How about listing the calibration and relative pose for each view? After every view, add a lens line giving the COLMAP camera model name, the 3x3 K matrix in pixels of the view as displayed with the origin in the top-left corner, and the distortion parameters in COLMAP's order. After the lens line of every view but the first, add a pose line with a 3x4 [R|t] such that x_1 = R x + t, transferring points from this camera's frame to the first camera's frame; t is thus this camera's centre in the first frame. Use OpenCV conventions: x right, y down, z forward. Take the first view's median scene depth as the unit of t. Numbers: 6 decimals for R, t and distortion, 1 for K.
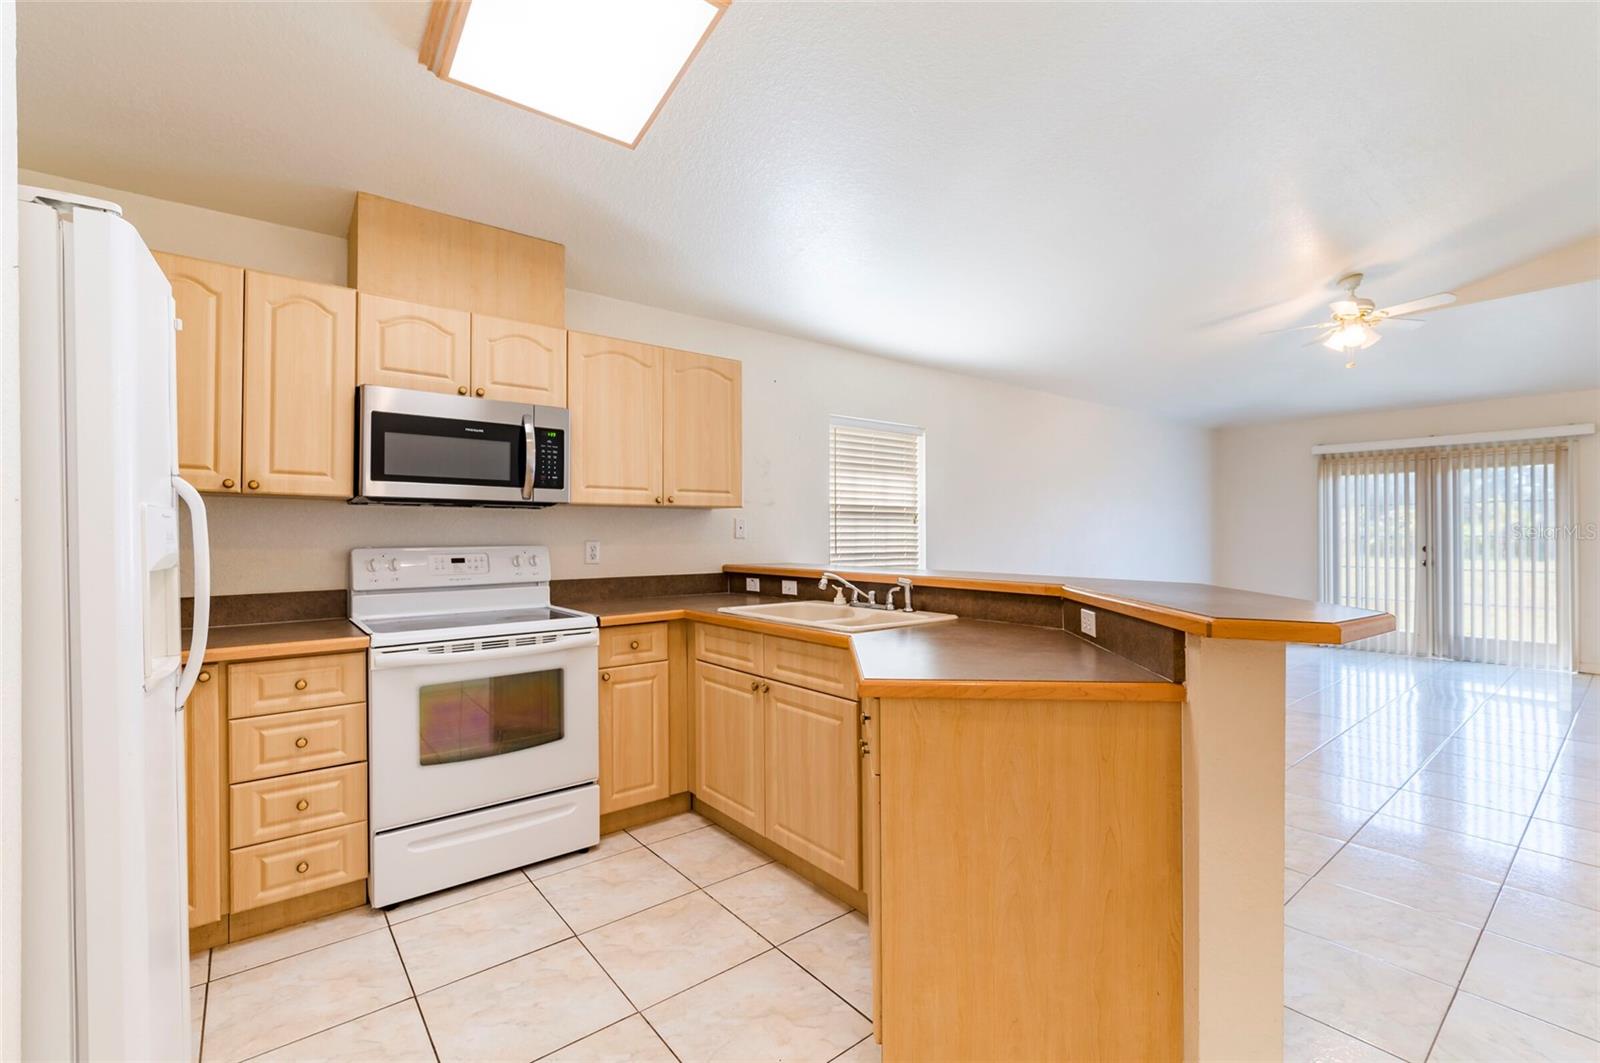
lens RADIAL K [[700.0, 0, 803.7], [0, 700.0, 535.3], [0, 0, 1]] dist [-0.003162, -0.001143]
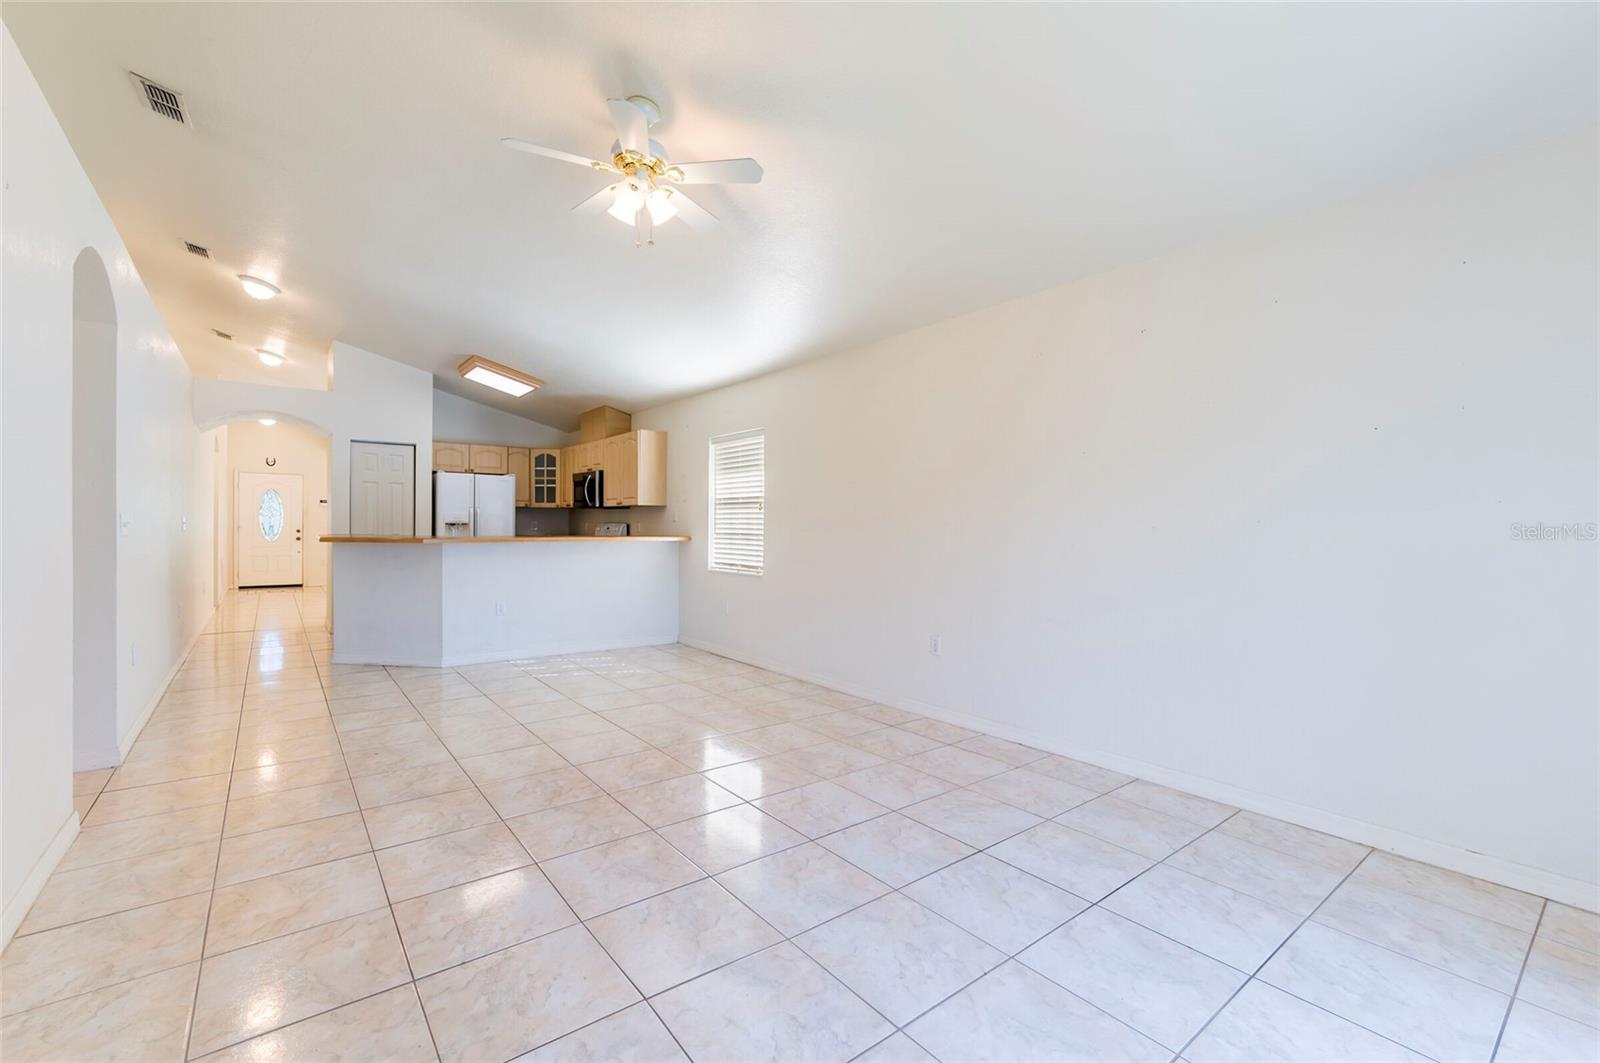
lens RADIAL K [[700.0, 0, 805.0], [0, 700.0, 531.7], [0, 0, 1]] dist [-0.003162, -0.001143]
pose [[-0.030105, 0.015676, -0.999424, 2.036571], [-0.007504, 0.999845, 0.015908, -0.000046], [0.999519, 0.007979, -0.029983, 1.682117]]
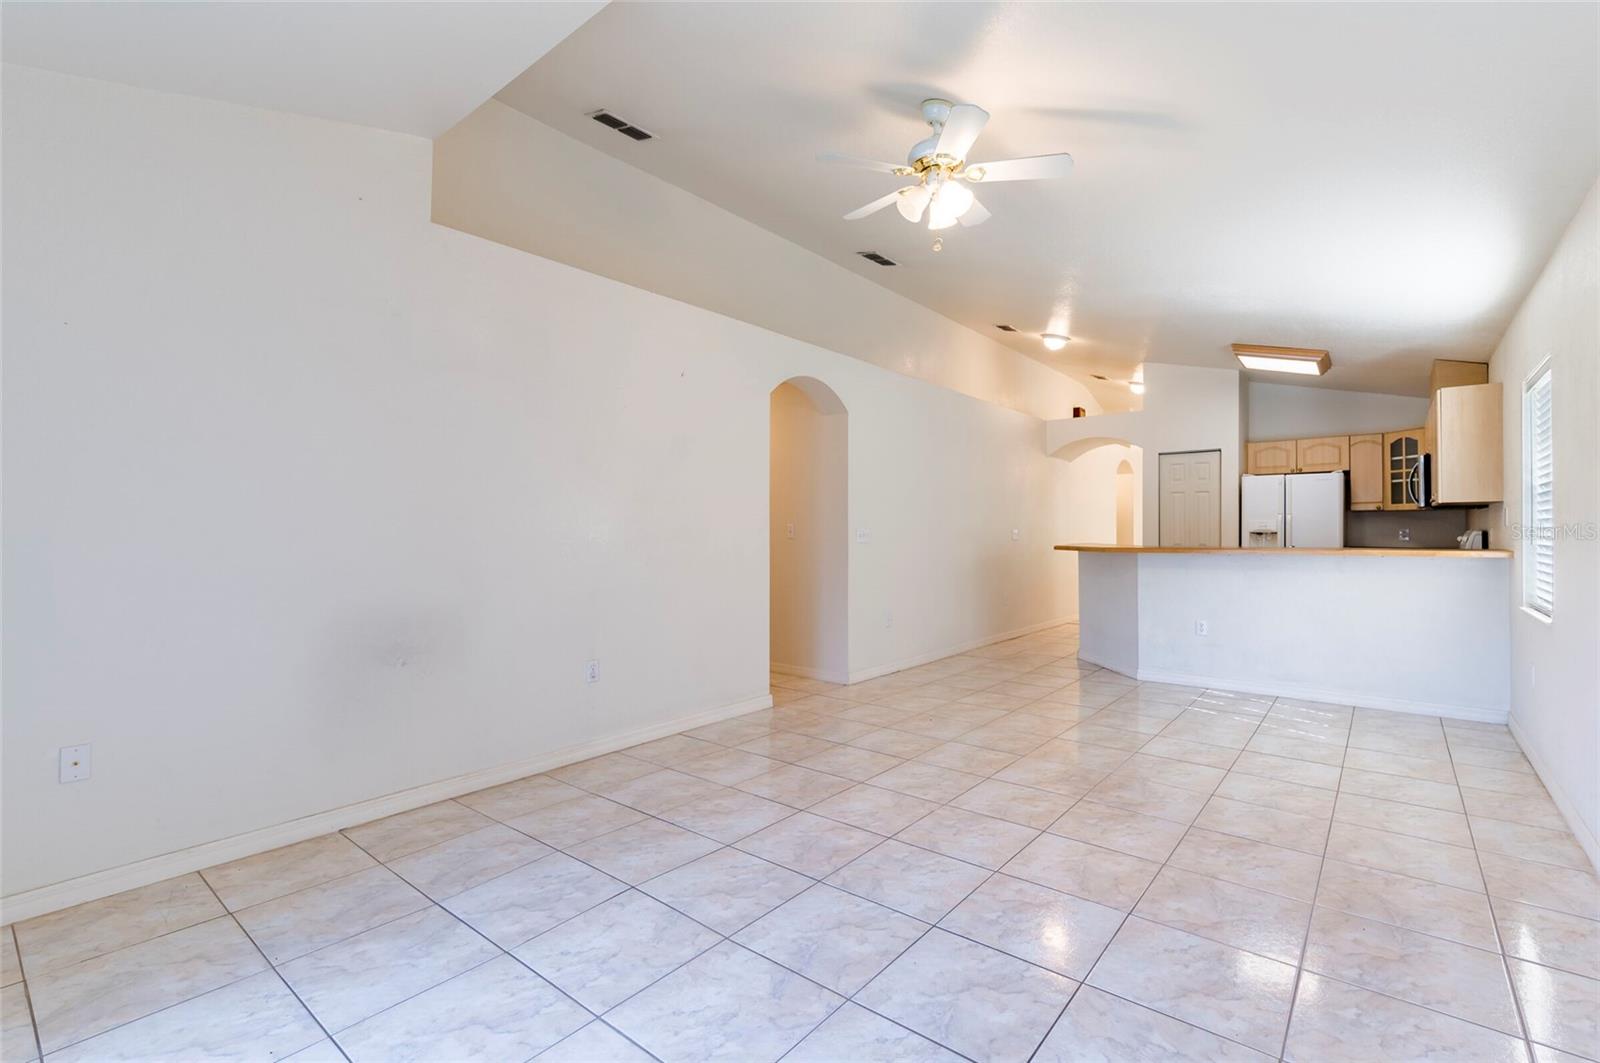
lens RADIAL K [[720.9, 0, 795.5], [0, 720.9, 530.2], [0, 0, 1]] dist [-0.001115, 0.000294]
pose [[-0.984676, 0.009603, -0.174129, 1.462882], [0.009879, 0.999951, -0.000722, 0.000081], [0.174114, -0.002431, -0.984723, 2.321800]]
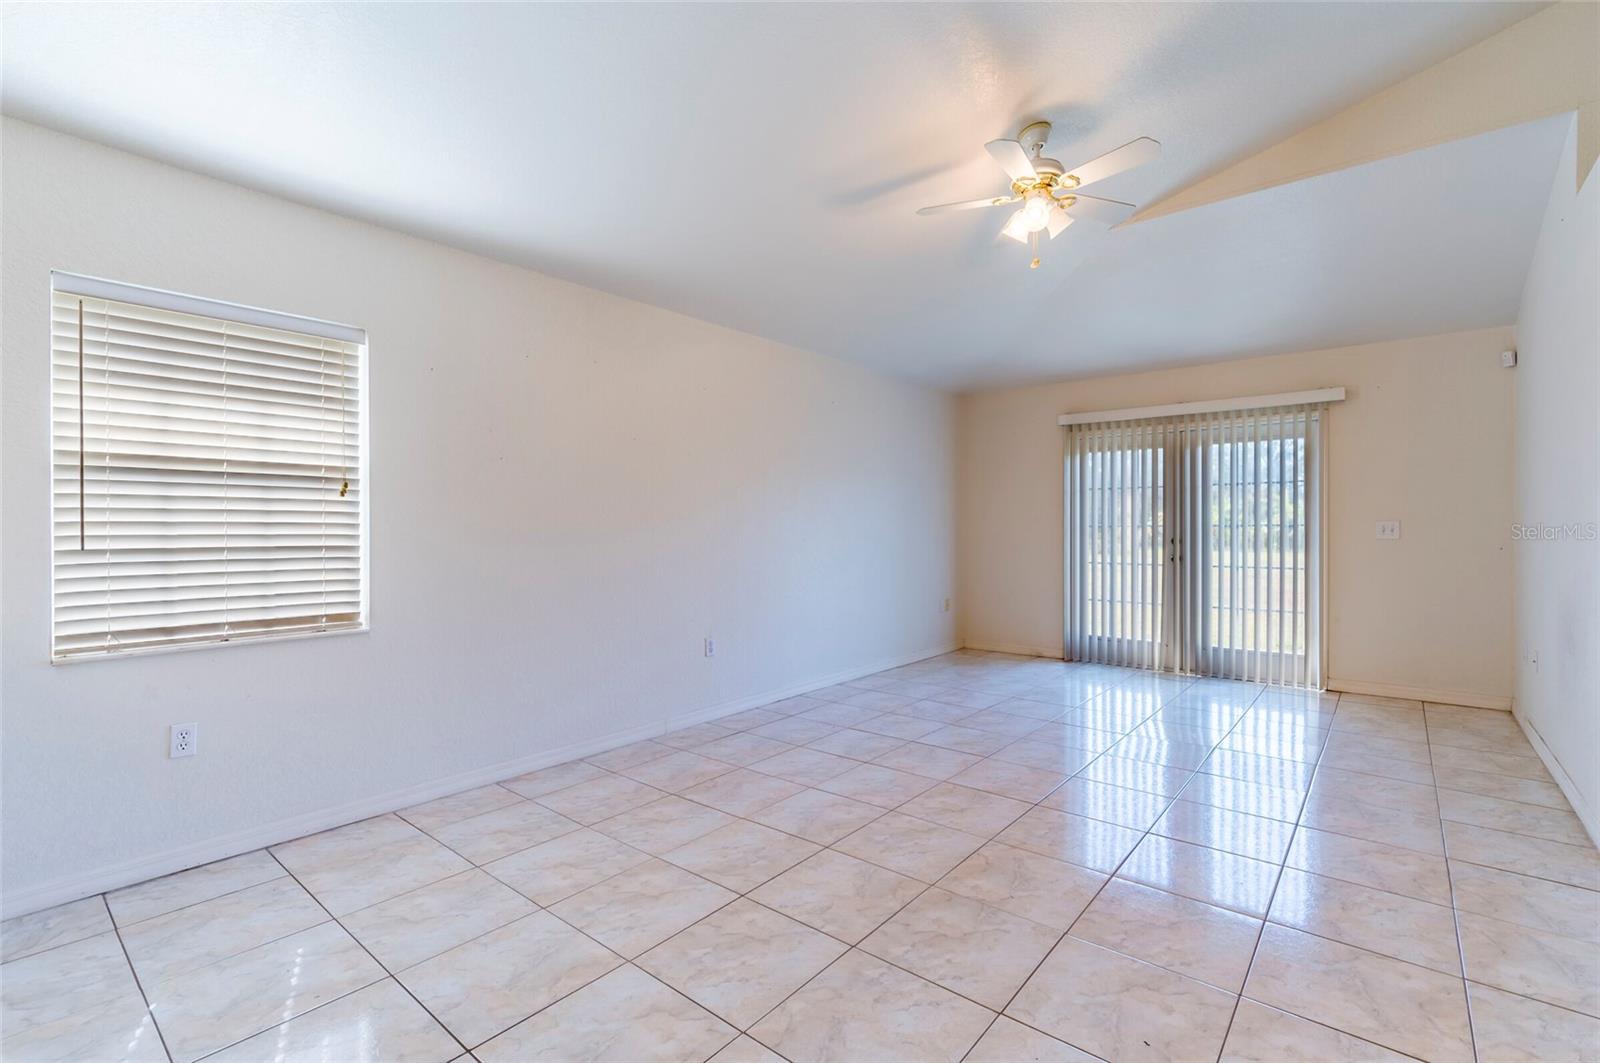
lens RADIAL K [[700.0, 0, 832.2], [0, 700.0, 531.8], [0, 0, 1]] dist [-0.003162, -0.001143]
pose [[0.978333, 0.002087, 0.207028, 0.641814], [-0.003250, 0.999981, 0.005280, 0.011984], [-0.207013, -0.005839, 0.978321, 0.544443]]
